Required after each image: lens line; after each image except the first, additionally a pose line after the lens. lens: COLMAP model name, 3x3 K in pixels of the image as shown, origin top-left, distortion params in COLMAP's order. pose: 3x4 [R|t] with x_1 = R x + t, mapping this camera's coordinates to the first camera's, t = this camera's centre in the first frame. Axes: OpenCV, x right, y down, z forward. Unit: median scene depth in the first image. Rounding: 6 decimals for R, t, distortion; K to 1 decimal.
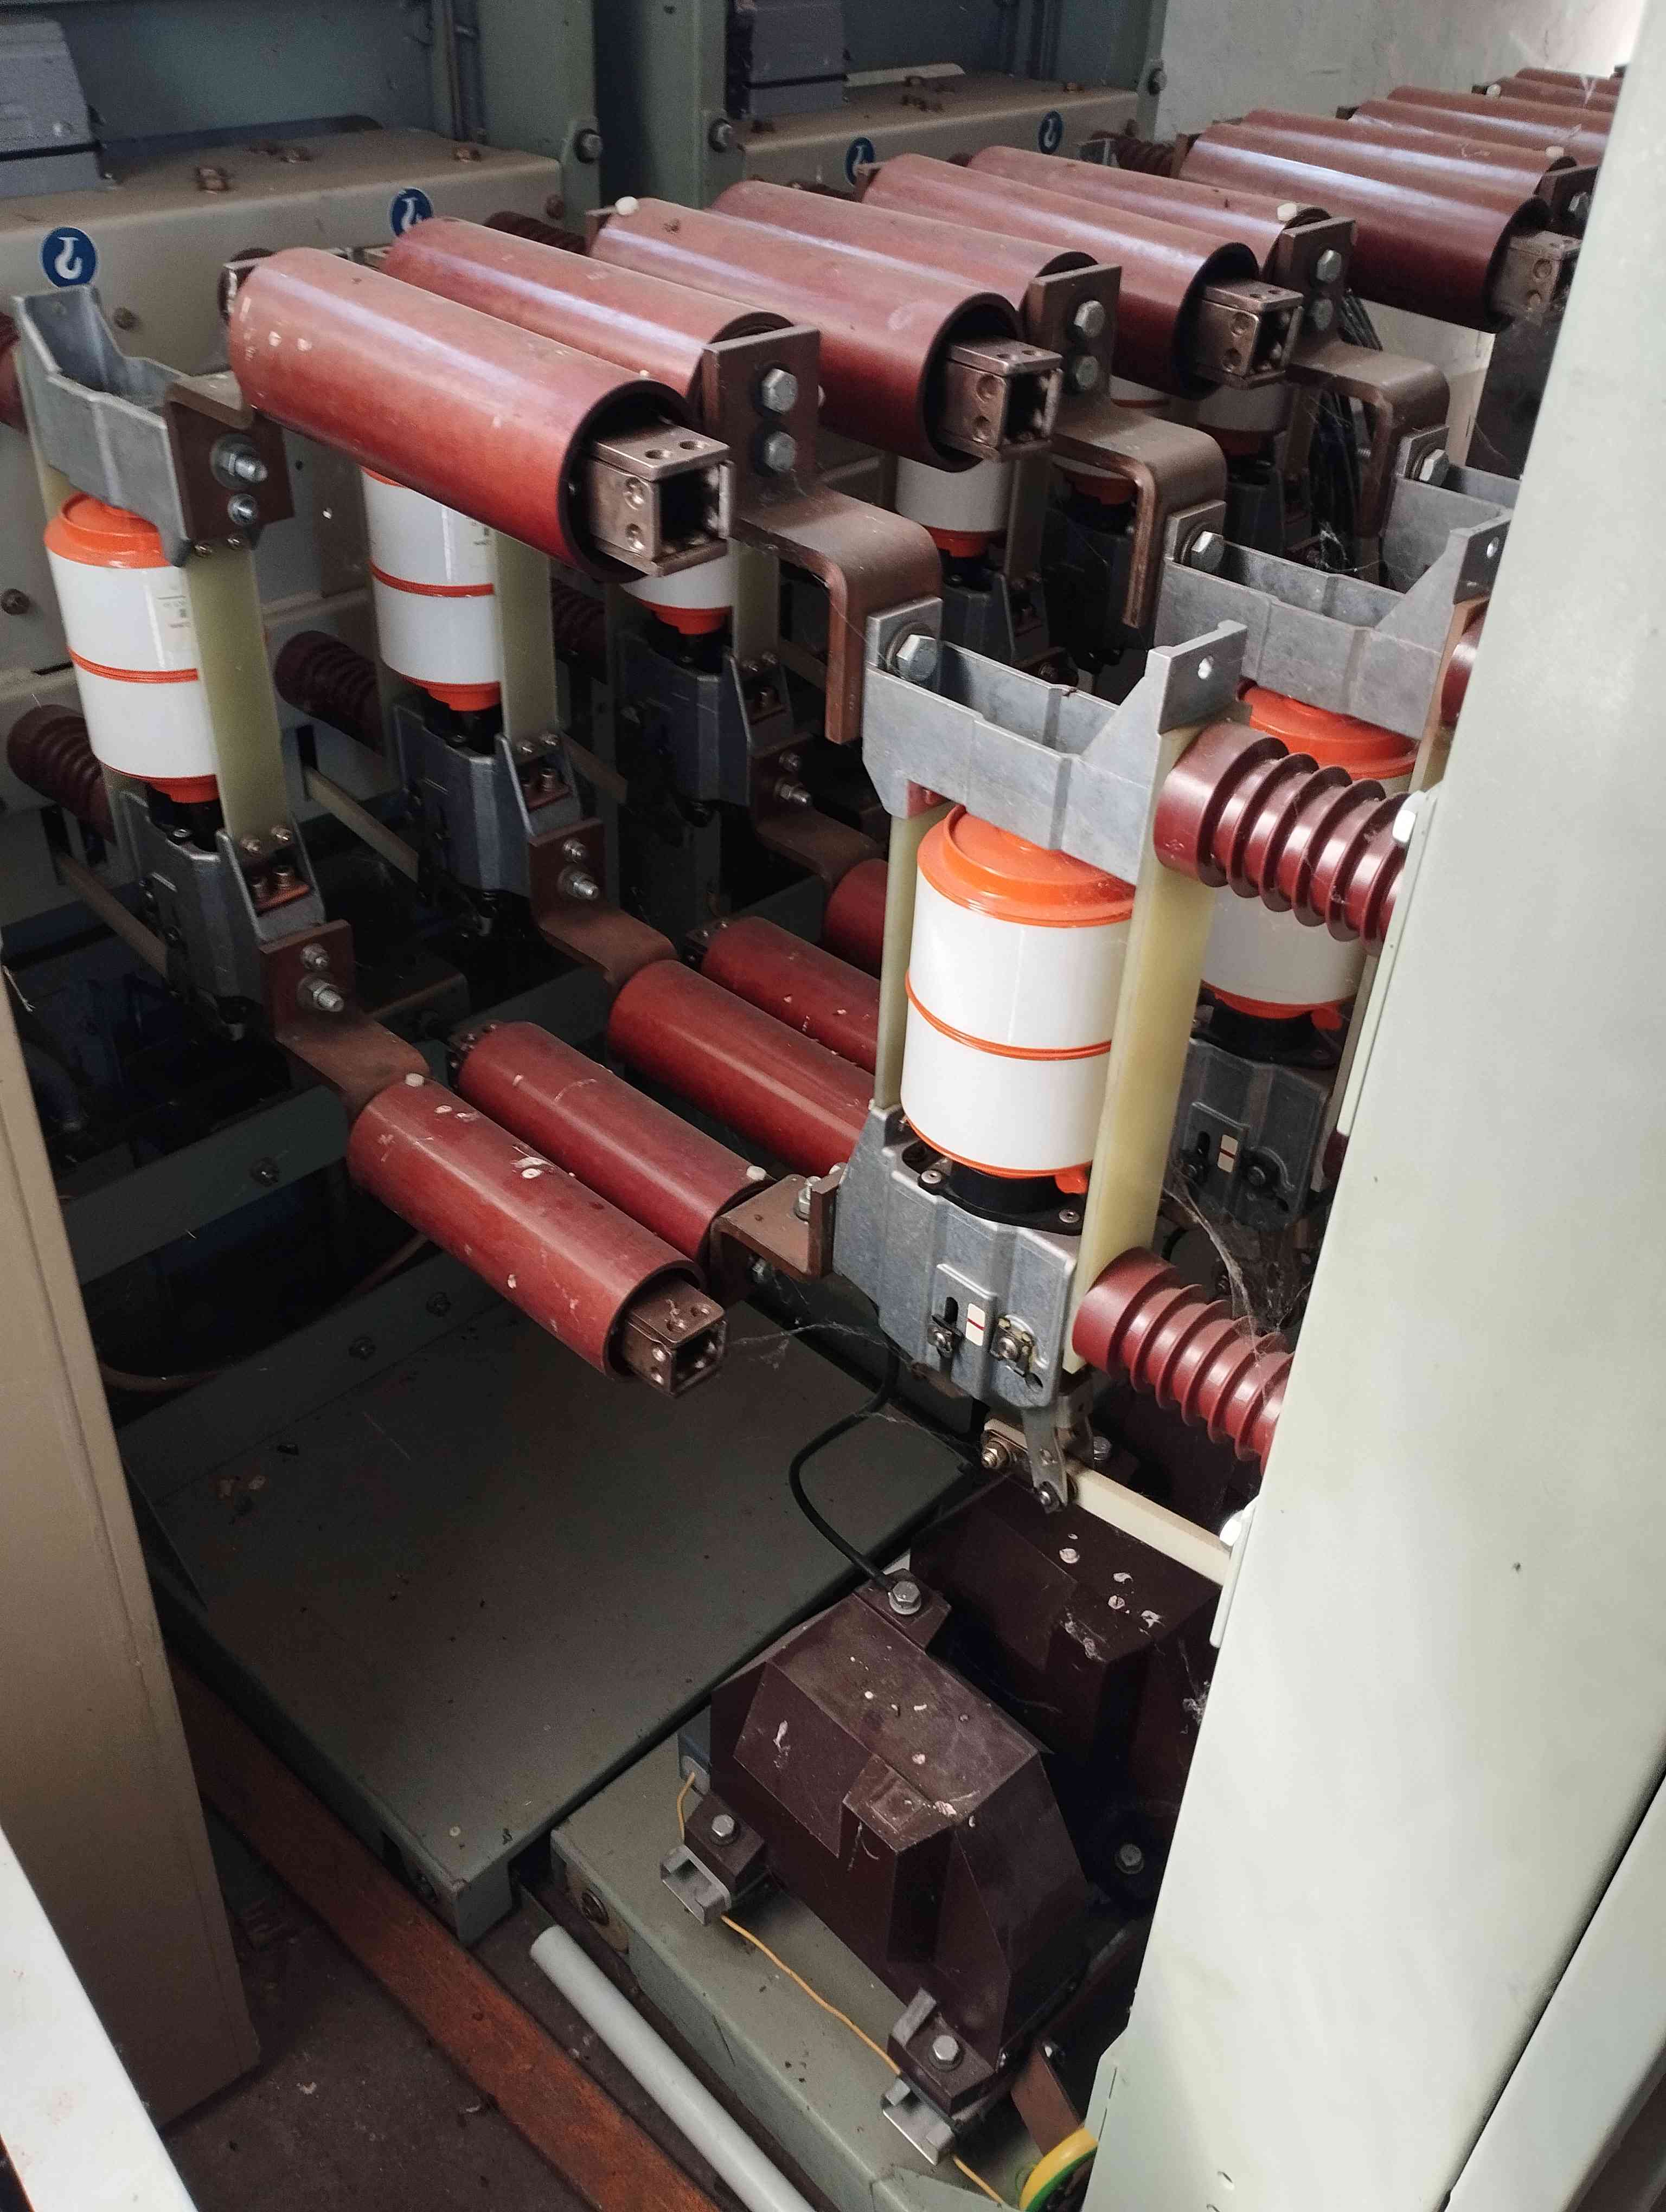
lens RADIAL K [[1820.5, 0, 833.0], [0, 1820.5, 1106.0], [0, 0, 1]] dist [0.099509, -0.145537]
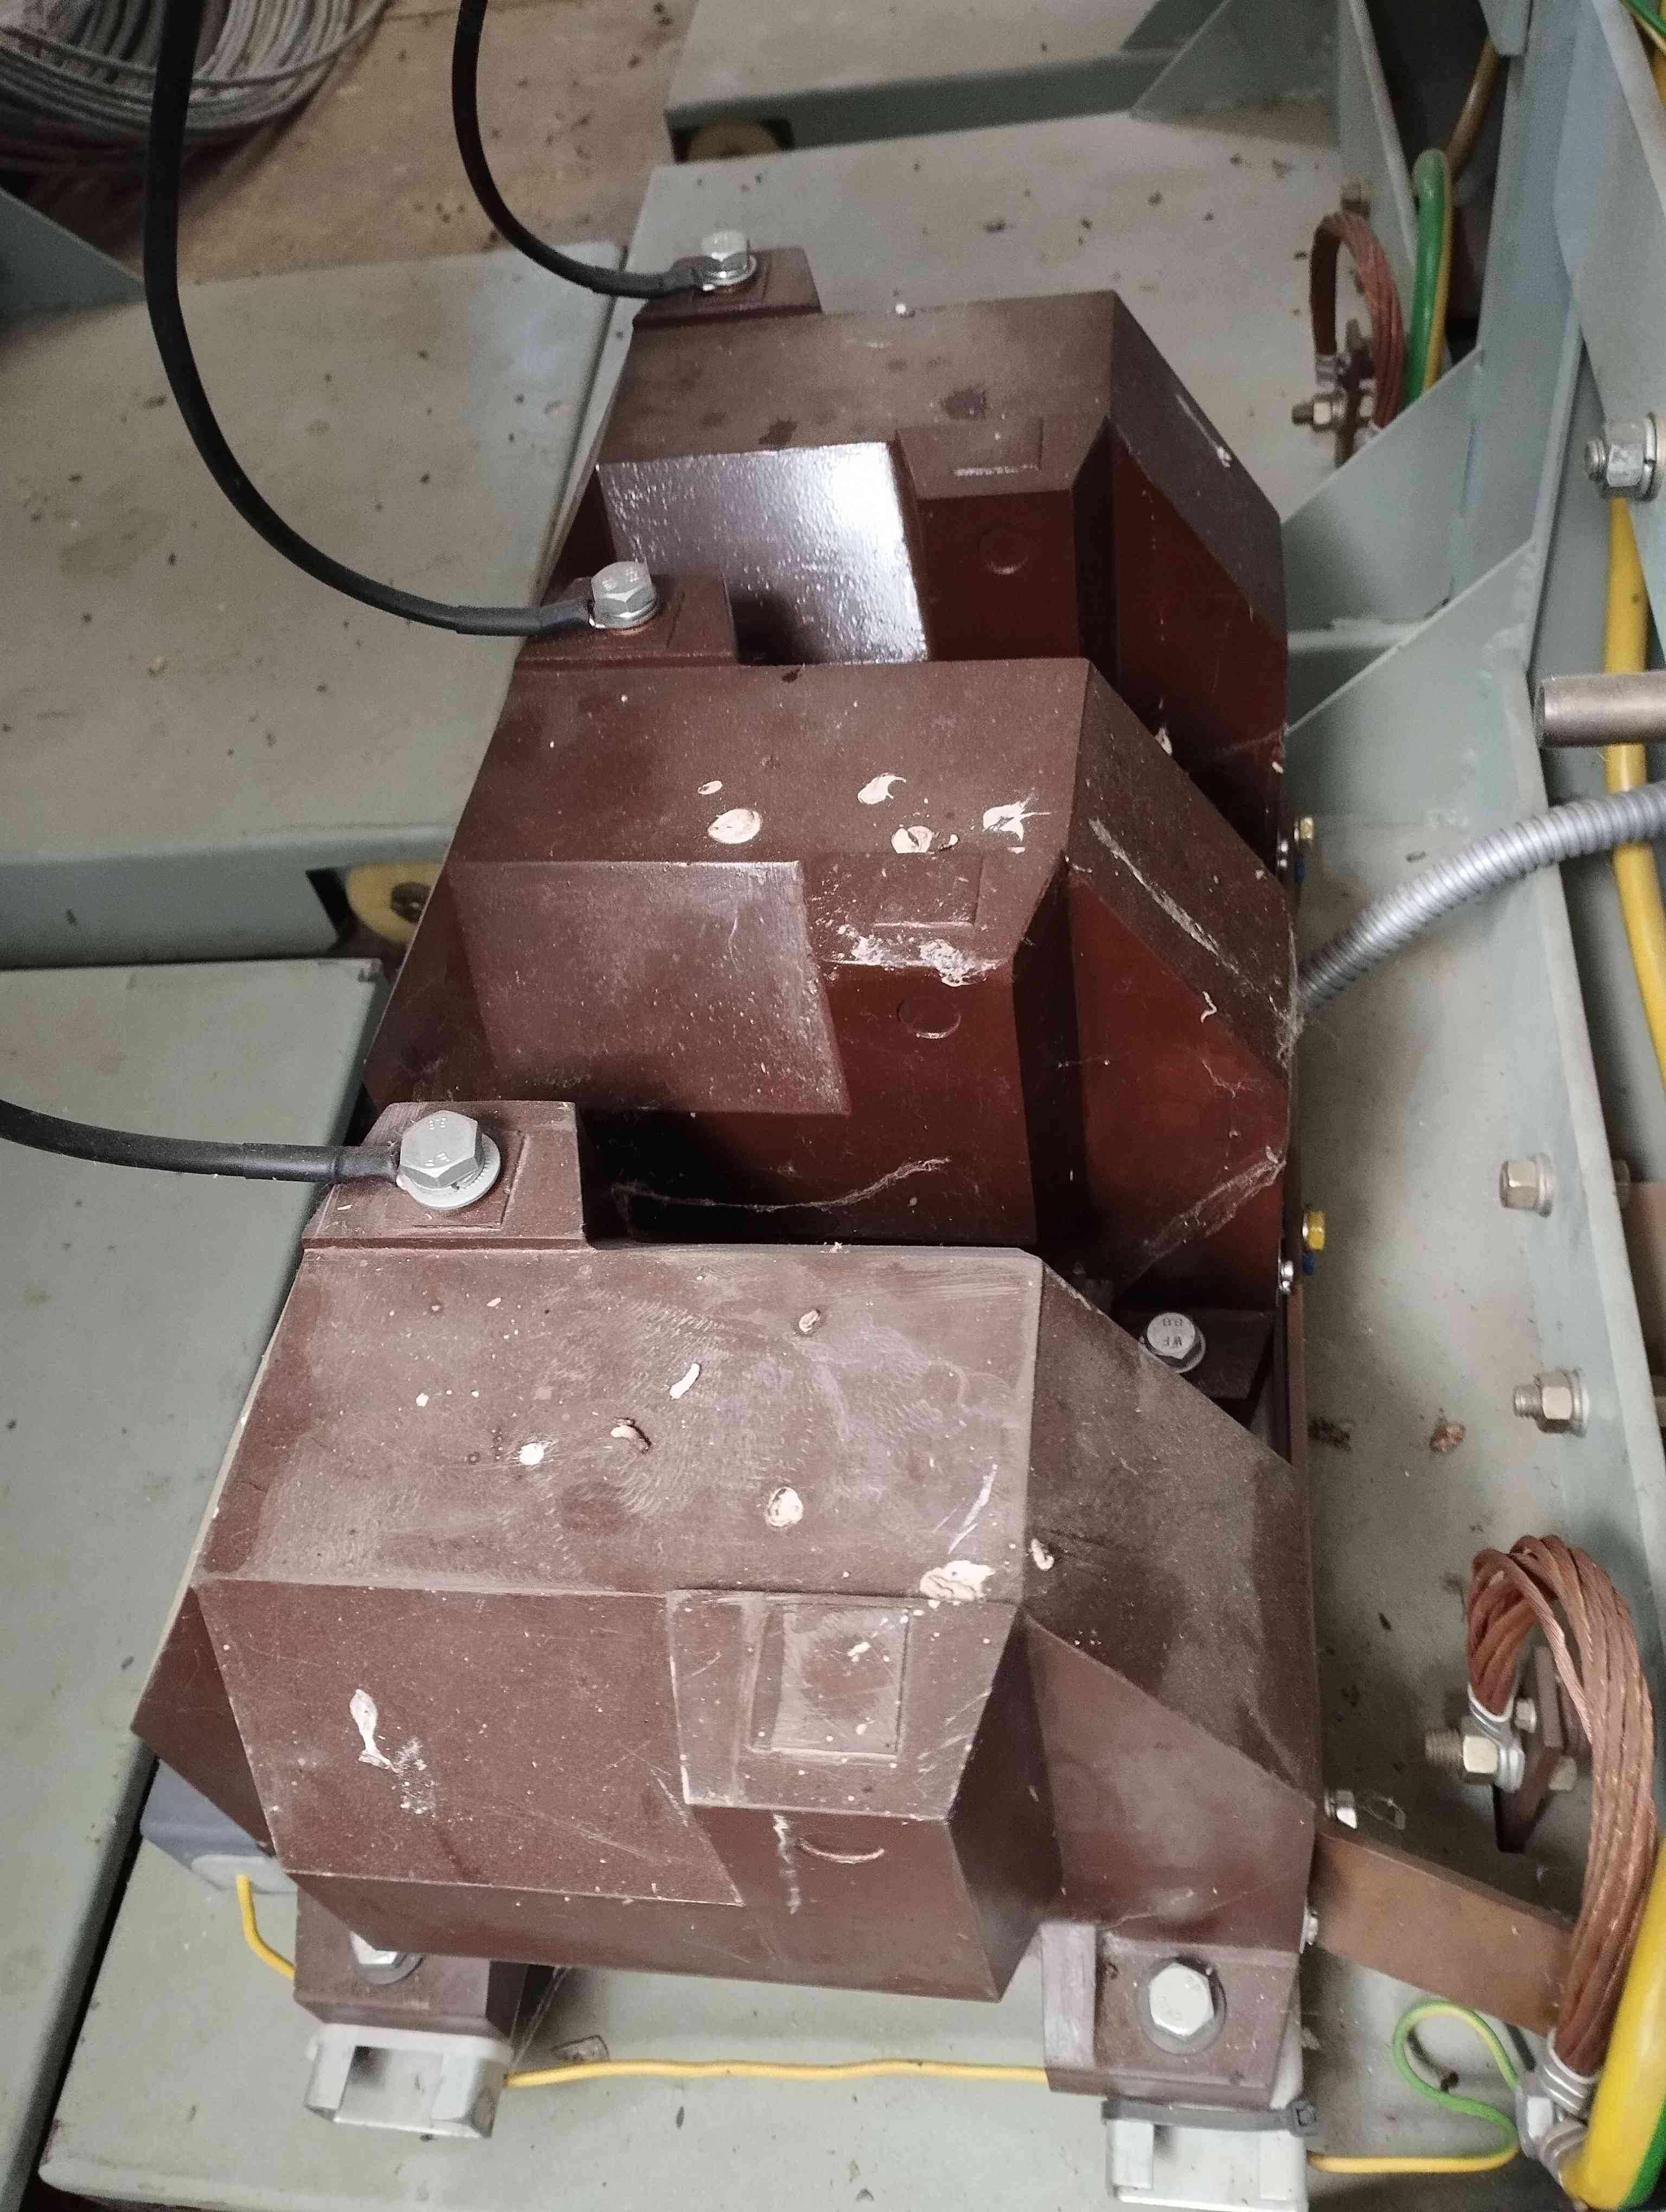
lens RADIAL K [[1820.5, 0, 833.0], [0, 1820.5, 1106.0], [0, 0, 1]] dist [0.099509, -0.145537]
pose [[0.761175, -0.584006, 0.282046, 0.005010], [0.507248, 0.807078, 0.302201, 0.199086], [-0.404120, -0.086960, 0.910563, 0.682257]]
